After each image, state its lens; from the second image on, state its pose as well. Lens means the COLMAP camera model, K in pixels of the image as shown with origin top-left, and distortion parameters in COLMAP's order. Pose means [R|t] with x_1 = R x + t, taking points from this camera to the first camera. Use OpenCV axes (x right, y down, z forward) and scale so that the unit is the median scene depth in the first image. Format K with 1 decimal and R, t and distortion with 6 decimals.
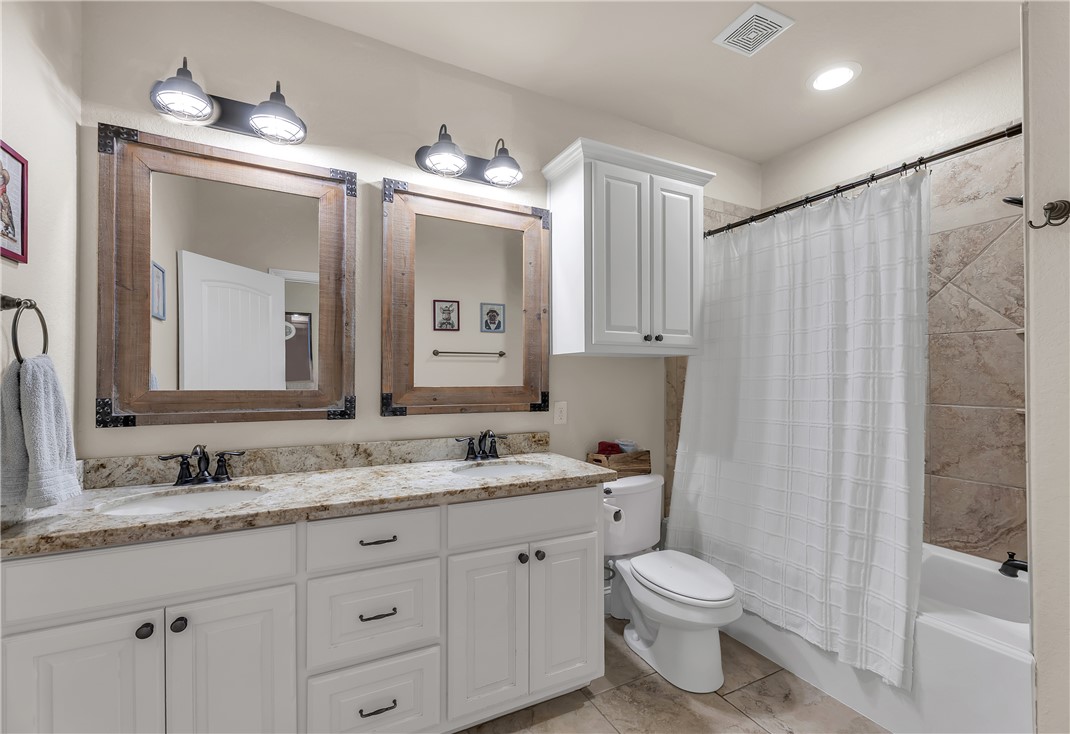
lens RADIAL K [[452.2, 0, 535.3], [0, 452.2, 374.7], [0, 0, 1]] dist [0.000229, -0.000148]
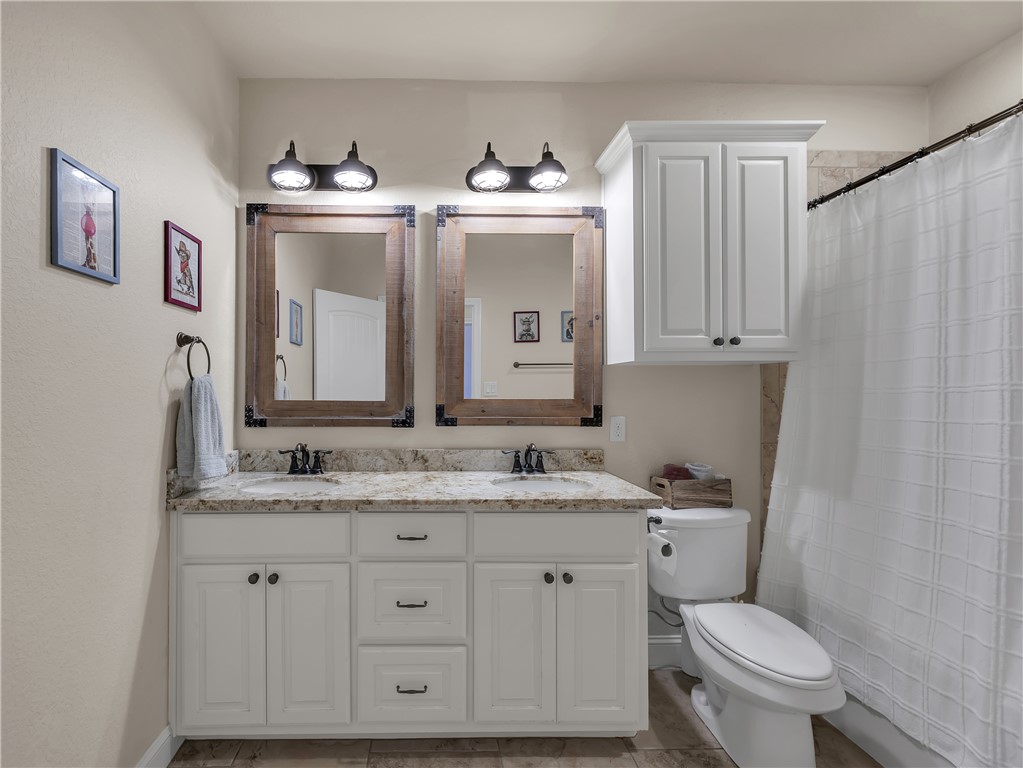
lens RADIAL K [[507.2, 0, 511.5], [0, 507.2, 384.0], [0, 0, 1]] dist [-0.000887, -0.000587]
pose [[0.889700, -0.006502, -0.456500, 0.352973], [0.004069, 0.999972, -0.006312, 0.000378], [0.456528, 0.003758, 0.889701, 0.003984]]
